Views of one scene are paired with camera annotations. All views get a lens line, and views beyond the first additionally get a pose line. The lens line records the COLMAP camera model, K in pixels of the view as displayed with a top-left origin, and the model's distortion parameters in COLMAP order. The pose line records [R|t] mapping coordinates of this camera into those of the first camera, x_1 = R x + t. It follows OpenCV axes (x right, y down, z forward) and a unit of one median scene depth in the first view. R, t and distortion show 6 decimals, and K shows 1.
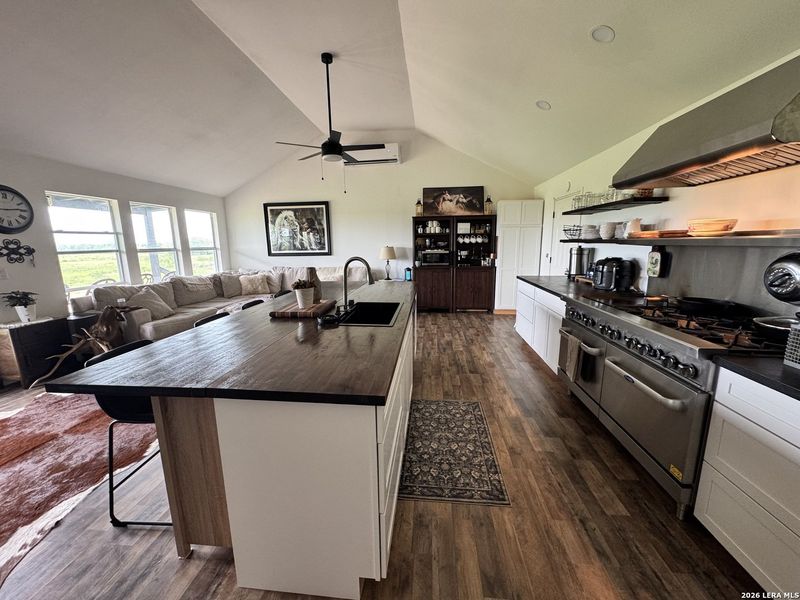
lens RADIAL K [[323.9, 0, 398.0], [0, 323.9, 300.8], [0, 0, 1]] dist [-0.000788, 0.000740]
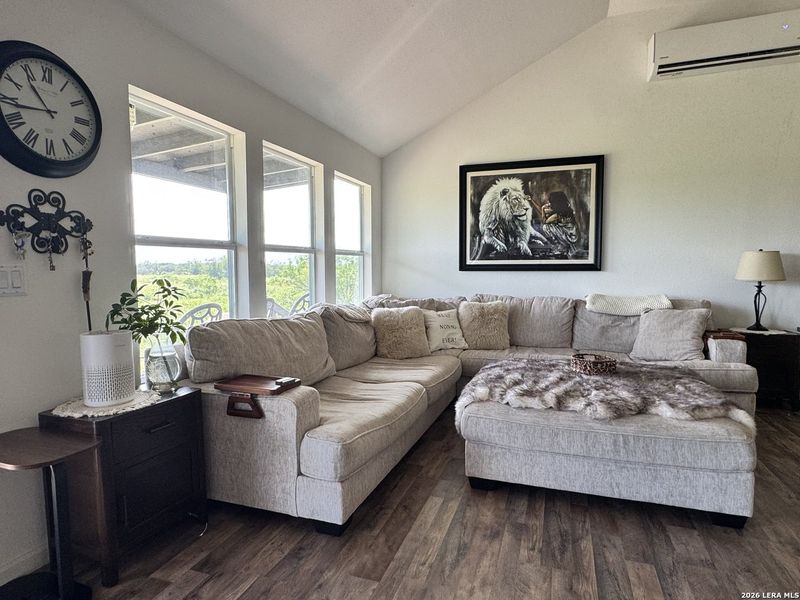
lens RADIAL K [[466.8, 0, 391.3], [0, 466.8, 302.4], [0, 0, 1]] dist [-0.012850, 0.003503]
pose [[0.971826, 0.032100, -0.233504, -0.377178], [-0.055364, 0.994053, -0.093771, -0.017734], [0.229105, 0.104056, 0.967824, 0.326139]]
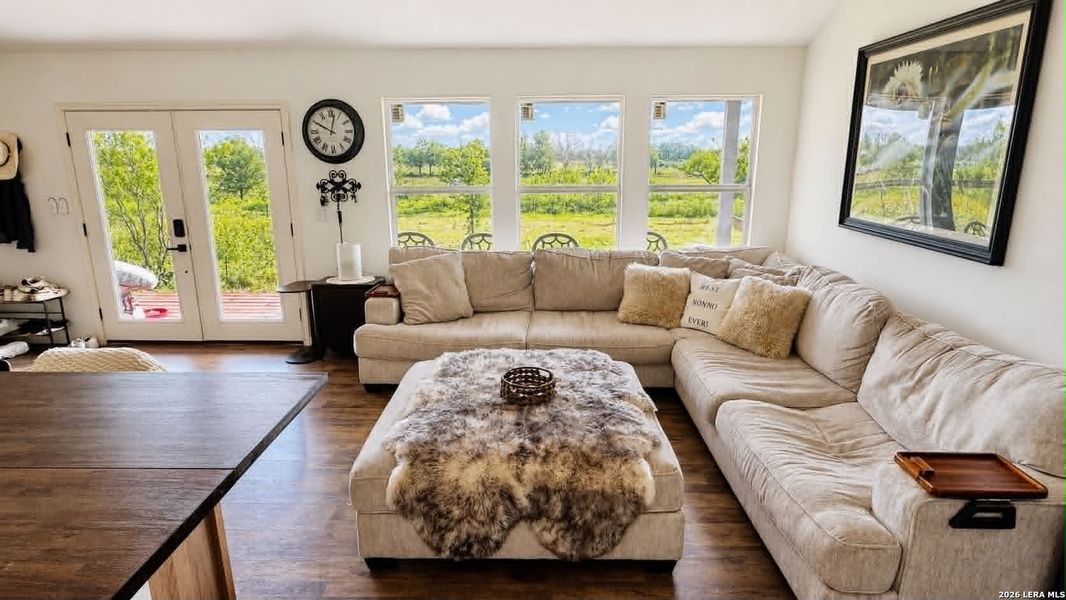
lens RADIAL K [[590.4, 0, 528.7], [0, 590.4, 296.9], [0, 0, 1]] dist [-0.006937, -0.002938]
pose [[0.077756, 0.251708, -0.964674, 0.145986], [-0.172719, 0.956374, 0.235621, -0.173953], [0.981897, 0.148297, 0.117839, 0.741840]]
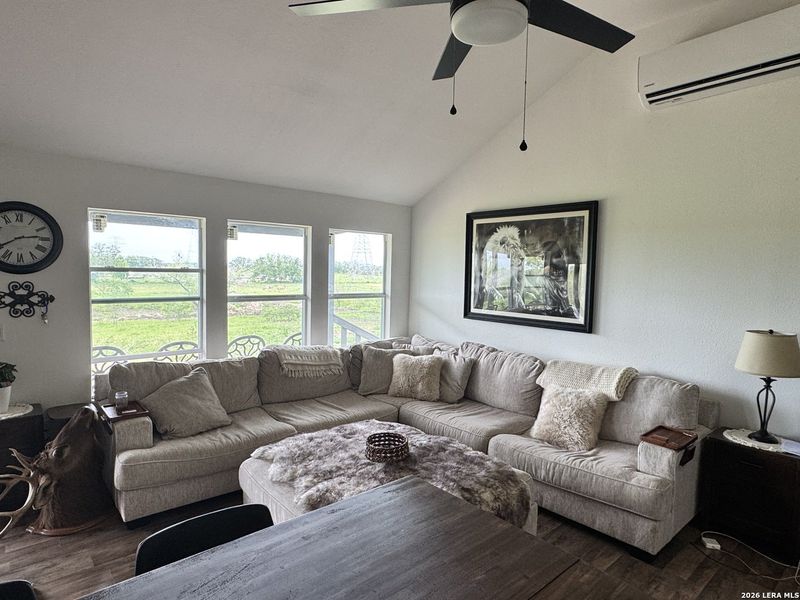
lens RADIAL K [[466.8, 0, 396.7], [0, 466.8, 297.0], [0, 0, 1]] dist [-0.012850, 0.003503]
pose [[0.730935, 0.073807, -0.678445, 0.004311], [-0.156038, 0.985874, -0.060859, -0.123742], [0.664369, 0.150347, 0.732126, 0.460316]]
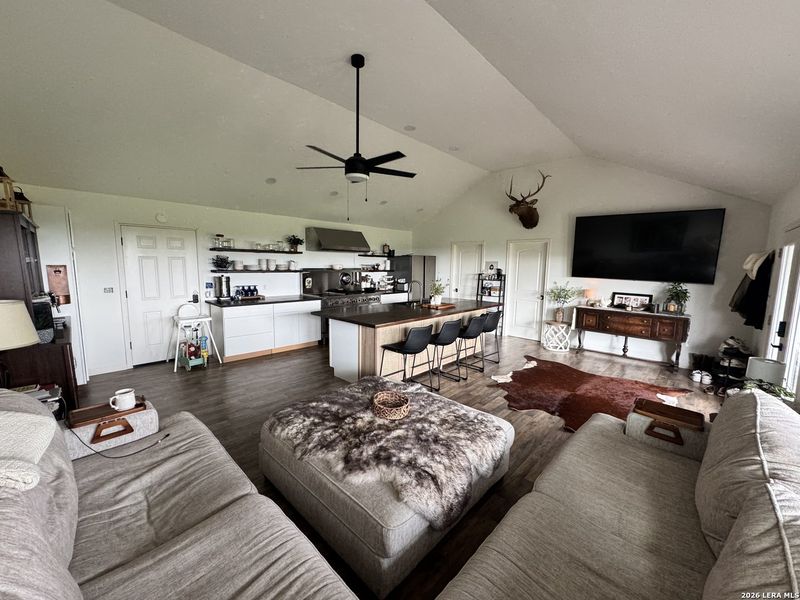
lens RADIAL K [[323.9, 0, 399.4], [0, 323.9, 302.3], [0, 0, 1]] dist [-0.000788, 0.000740]
pose [[-0.789425, -0.070126, 0.609829, -0.519734], [0.109641, 0.961370, 0.252480, -0.206713], [-0.603977, 0.266176, -0.751241, 1.031822]]
